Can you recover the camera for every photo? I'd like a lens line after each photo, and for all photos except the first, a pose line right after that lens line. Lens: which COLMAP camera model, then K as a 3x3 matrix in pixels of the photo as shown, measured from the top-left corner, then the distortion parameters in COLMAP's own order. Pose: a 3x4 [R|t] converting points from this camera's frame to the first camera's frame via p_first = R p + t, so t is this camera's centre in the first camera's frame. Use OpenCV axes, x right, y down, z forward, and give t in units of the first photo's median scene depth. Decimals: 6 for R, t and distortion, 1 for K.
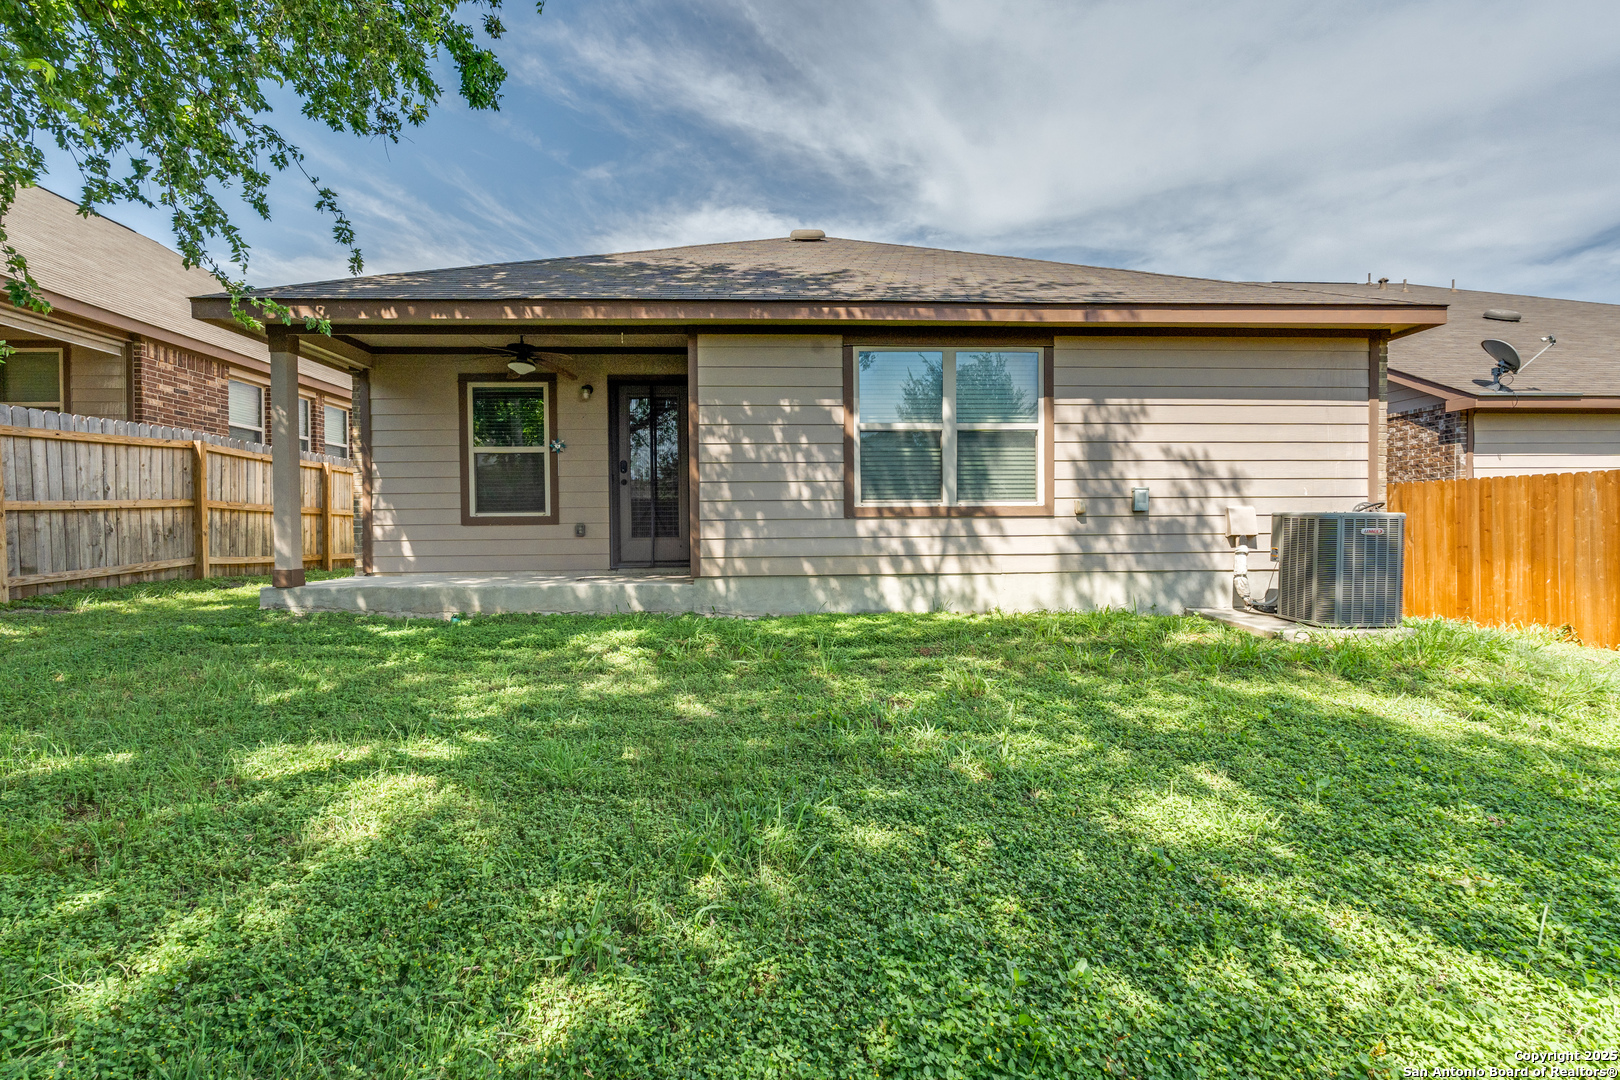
lens RADIAL K [[710.4, 0, 812.1], [0, 710.4, 539.2], [0, 0, 1]] dist [-0.002204, -0.000093]
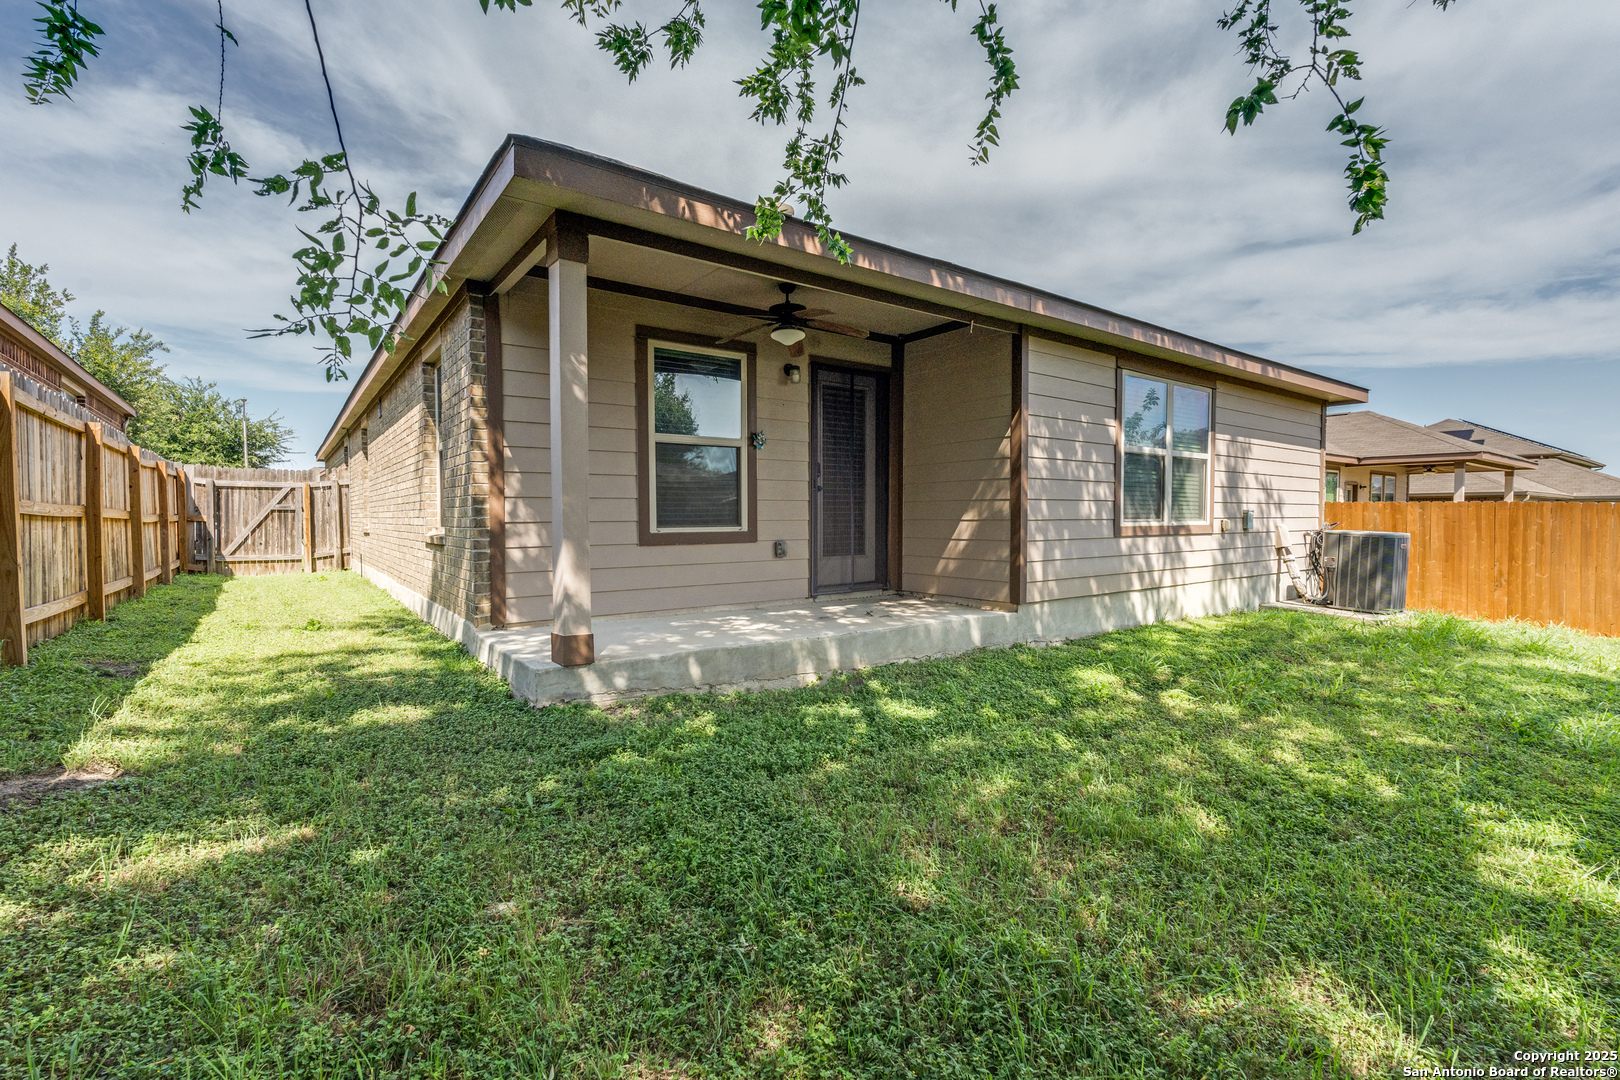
lens RADIAL K [[725.7, 0, 858.7], [0, 725.7, 539.0], [0, 0, 1]] dist [0.001099, -0.000034]
pose [[0.823942, -0.008001, 0.566618, -0.830962], [0.004112, 0.999958, 0.008139, -0.035522], [-0.566660, -0.004376, 0.823940, 0.346301]]
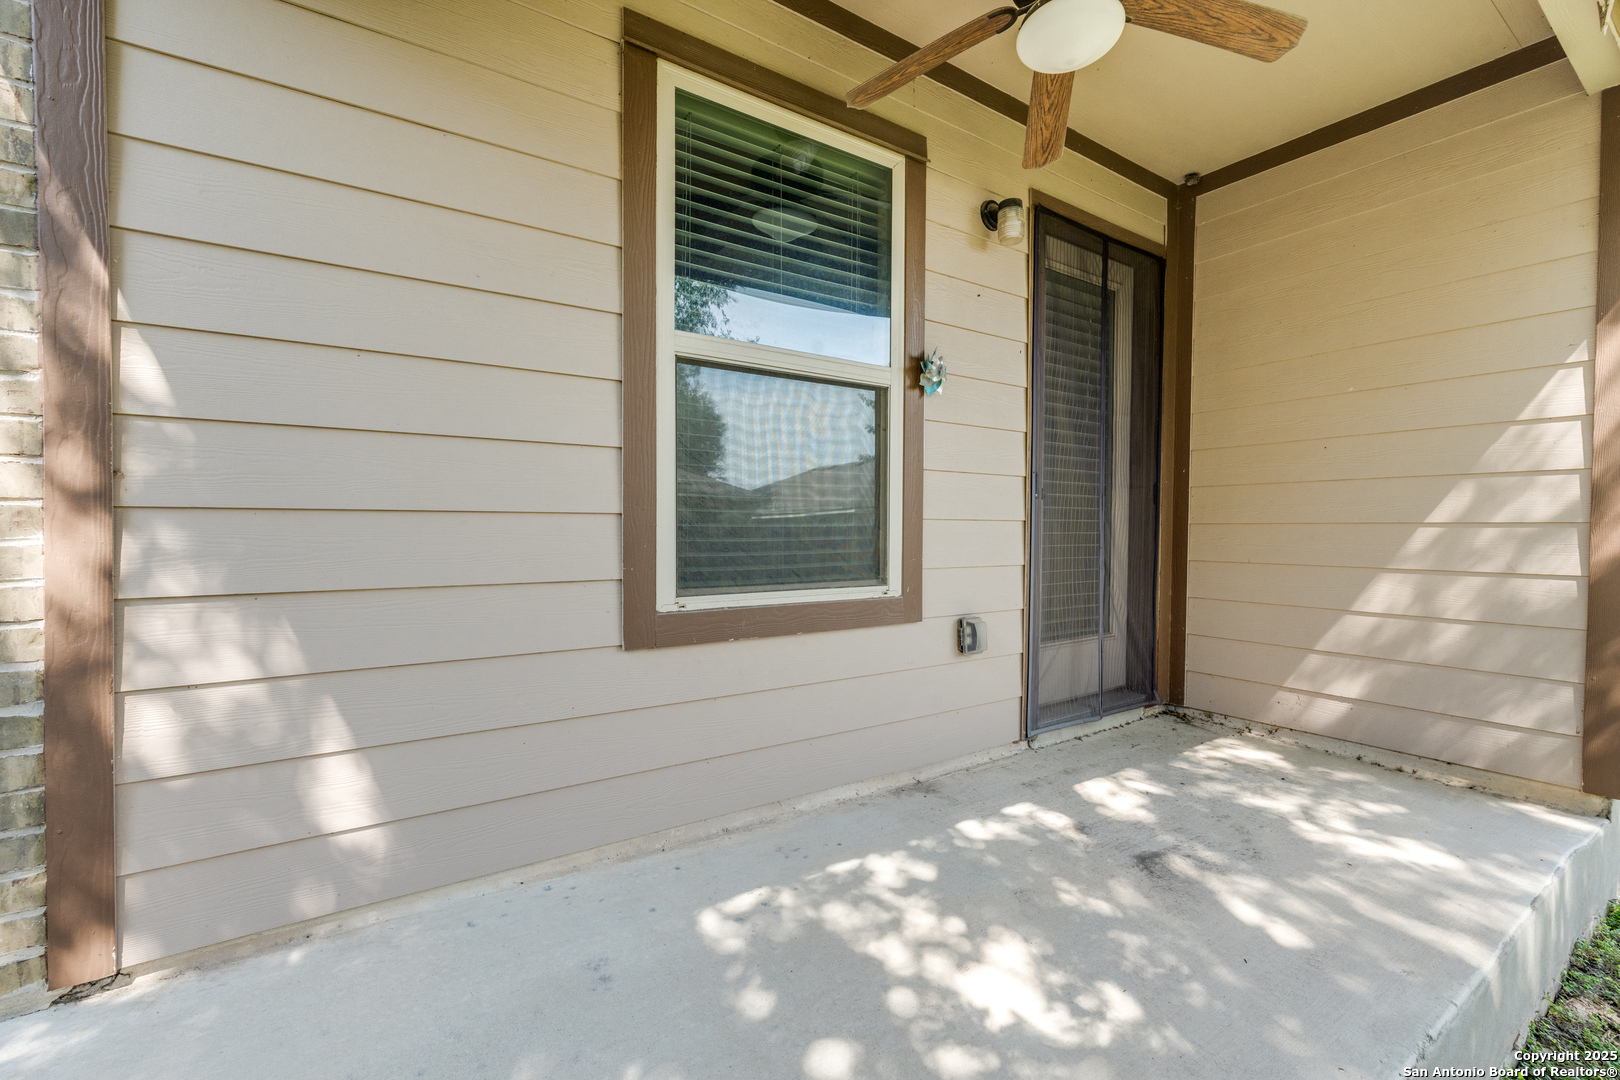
lens RADIAL K [[725.7, 0, 858.7], [0, 725.7, 539.0], [0, 0, 1]] dist [0.001099, -0.000034]
pose [[0.848544, 0.010753, 0.529015, -0.643828], [-0.004335, 0.999901, -0.013371, -0.062229], [-0.529107, 0.009052, 0.848507, 0.872489]]
